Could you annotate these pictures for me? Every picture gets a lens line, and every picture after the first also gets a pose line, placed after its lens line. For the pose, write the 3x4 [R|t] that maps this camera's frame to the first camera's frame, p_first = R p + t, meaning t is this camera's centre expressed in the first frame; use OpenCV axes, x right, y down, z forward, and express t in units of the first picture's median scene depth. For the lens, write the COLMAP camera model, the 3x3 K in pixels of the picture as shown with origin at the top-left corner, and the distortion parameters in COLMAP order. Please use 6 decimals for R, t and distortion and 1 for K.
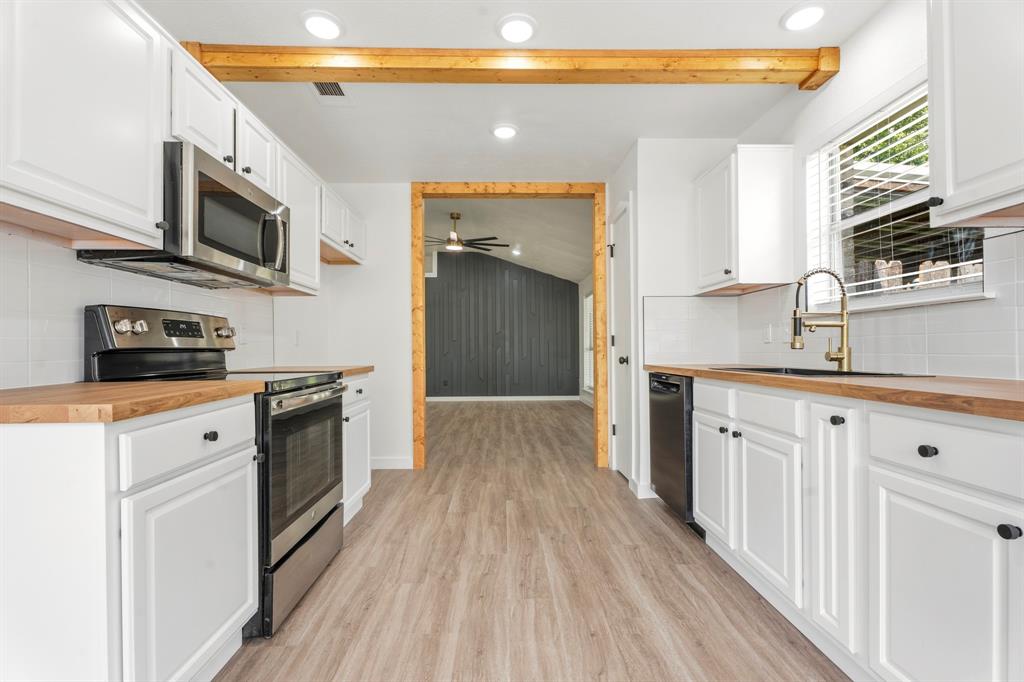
lens RADIAL K [[454.6, 0, 510.5], [0, 454.6, 346.6], [0, 0, 1]] dist [-0.000519, 0.000172]
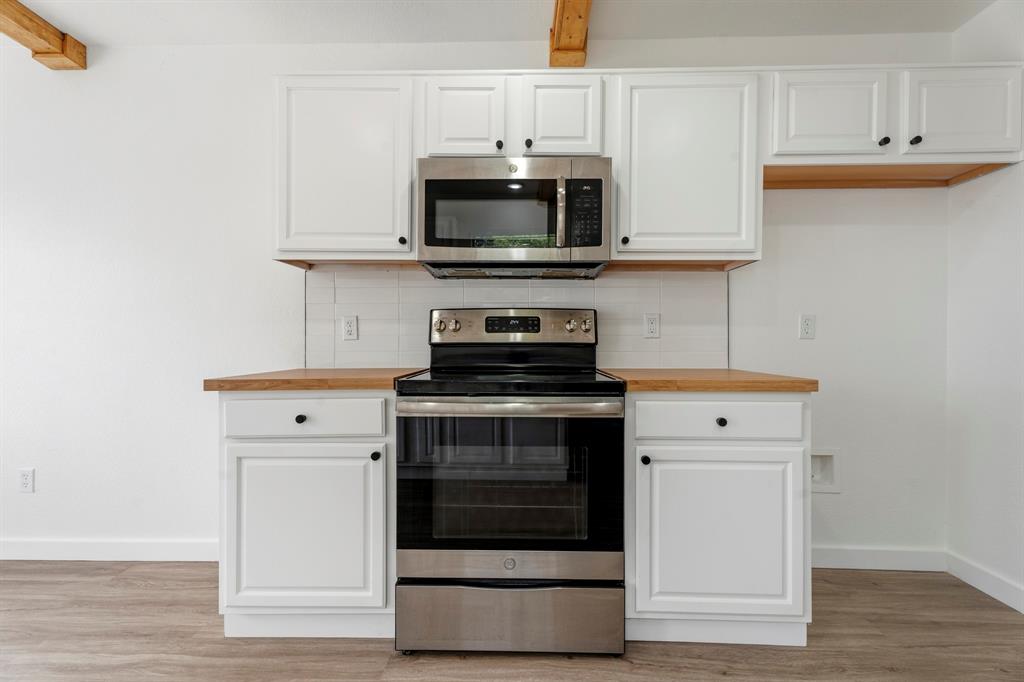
lens RADIAL K [[454.6, 0, 510.5], [0, 454.6, 346.6], [0, 0, 1]] dist [-0.000519, 0.000172]
pose [[-0.047676, 0.017698, -0.998706, 0.313875], [0.001627, 0.999843, 0.017640, -0.007050], [0.998862, -0.000784, -0.047697, 1.023942]]
